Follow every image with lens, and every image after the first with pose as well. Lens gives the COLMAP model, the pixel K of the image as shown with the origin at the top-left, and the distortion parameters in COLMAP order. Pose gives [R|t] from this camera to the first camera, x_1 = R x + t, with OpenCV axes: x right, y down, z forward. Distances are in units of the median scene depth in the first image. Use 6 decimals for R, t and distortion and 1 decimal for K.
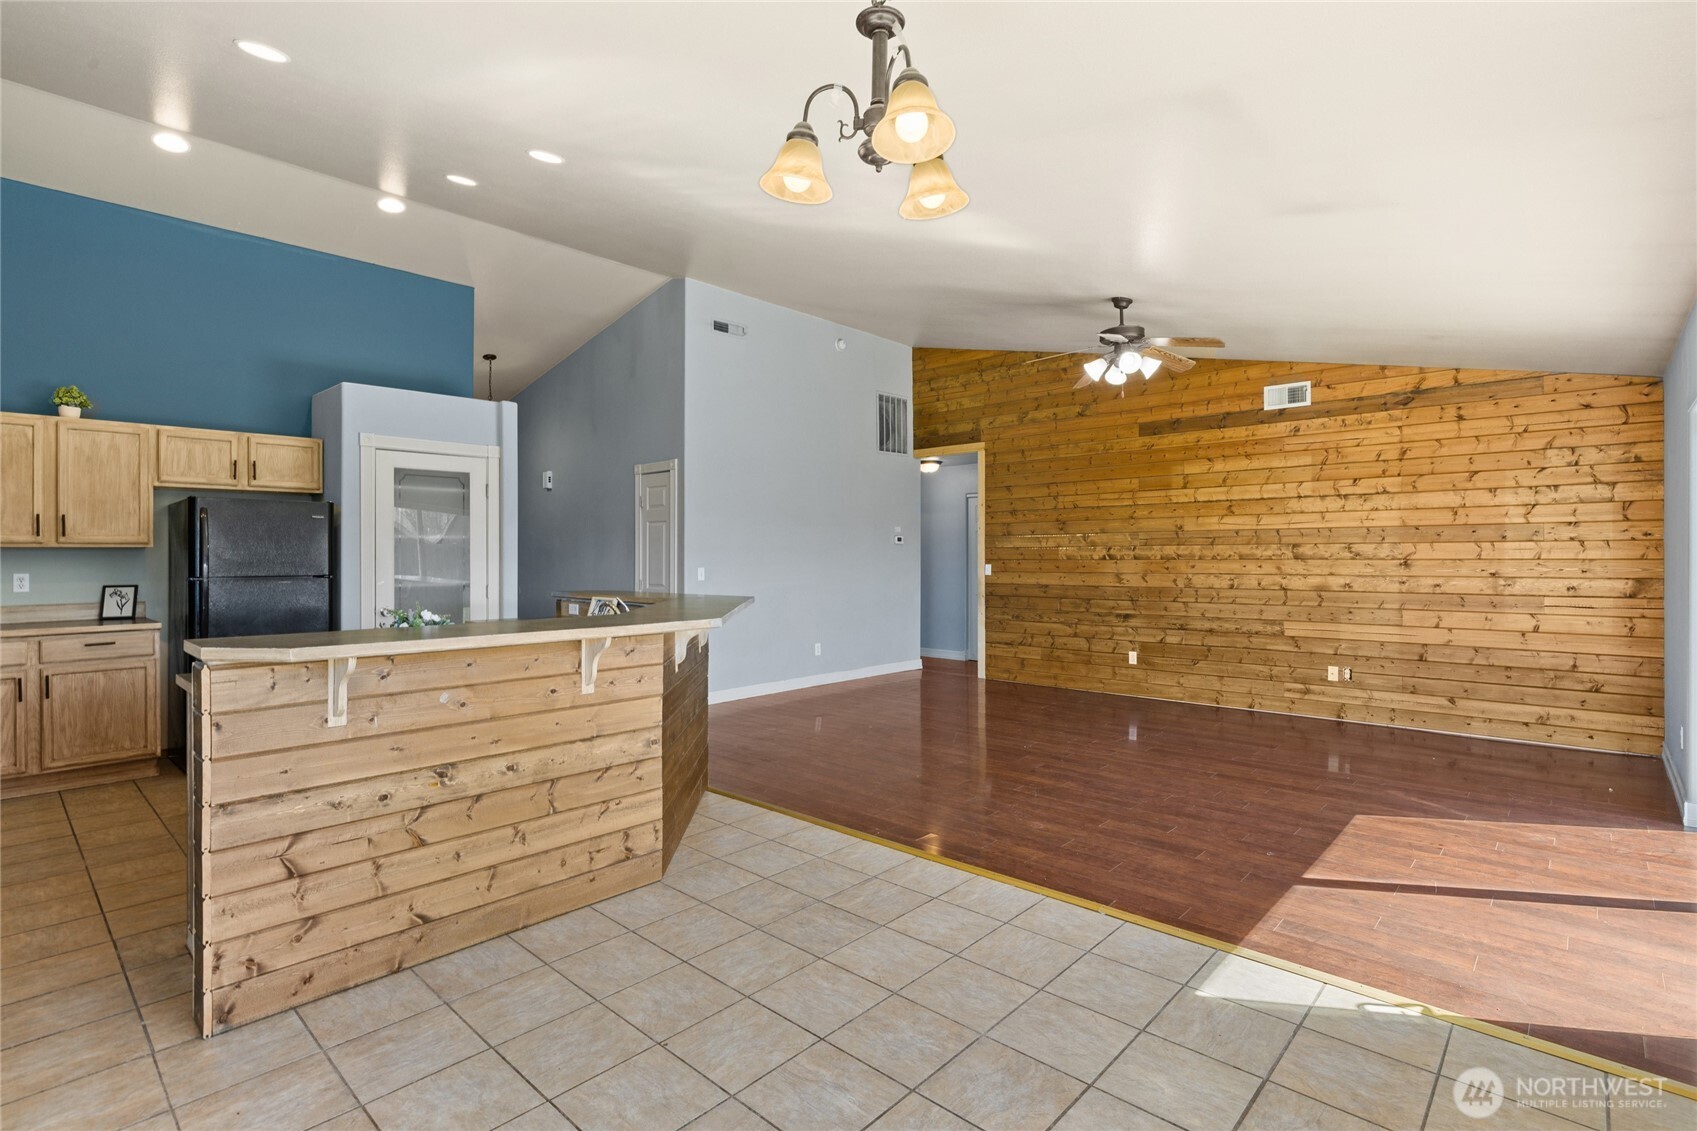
lens RADIAL K [[810.1, 0, 840.5], [0, 810.1, 564.7], [0, 0, 1]] dist [0.002492, 0.001230]
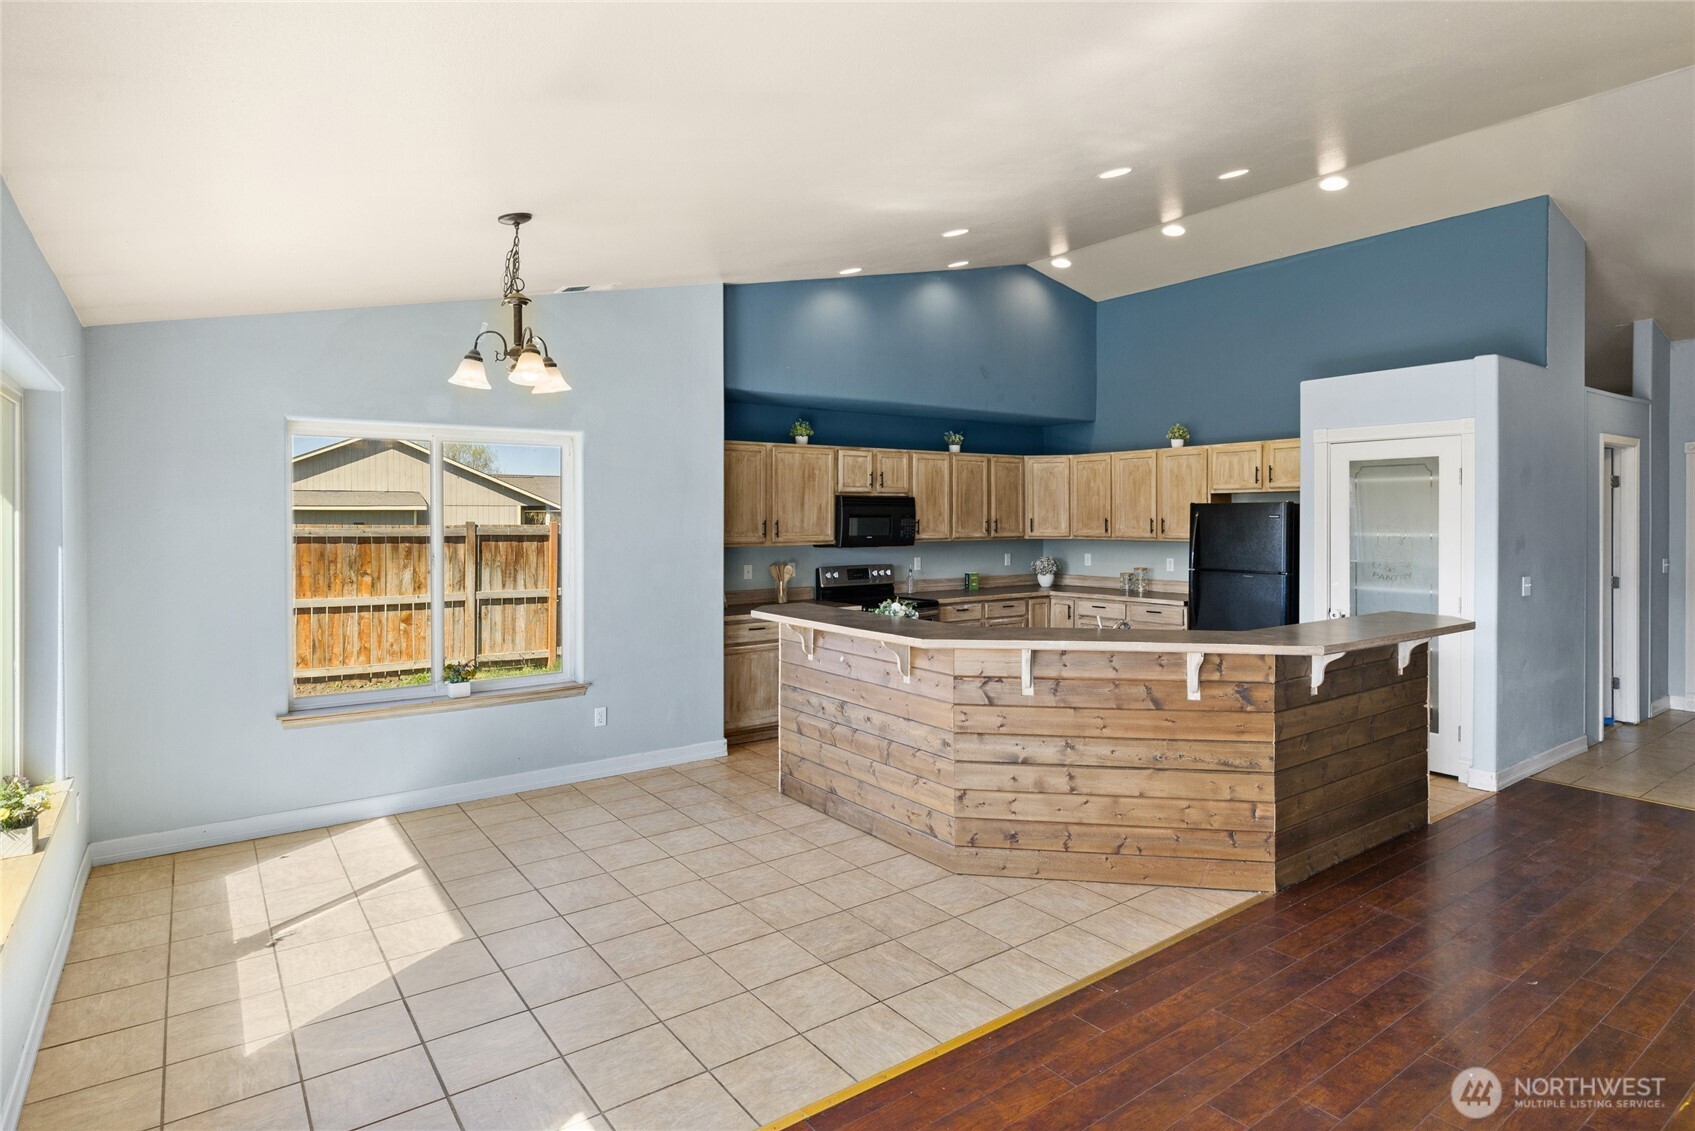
lens RADIAL K [[905.1, 0, 843.5], [0, 905.1, 552.8], [0, 0, 1]] dist [-0.002864, -0.000368]
pose [[-0.187268, 0.039758, -0.981504, 0.572062], [-0.010562, 0.999041, 0.042483, -0.052278], [0.982252, 0.018323, -0.186669, 0.627746]]
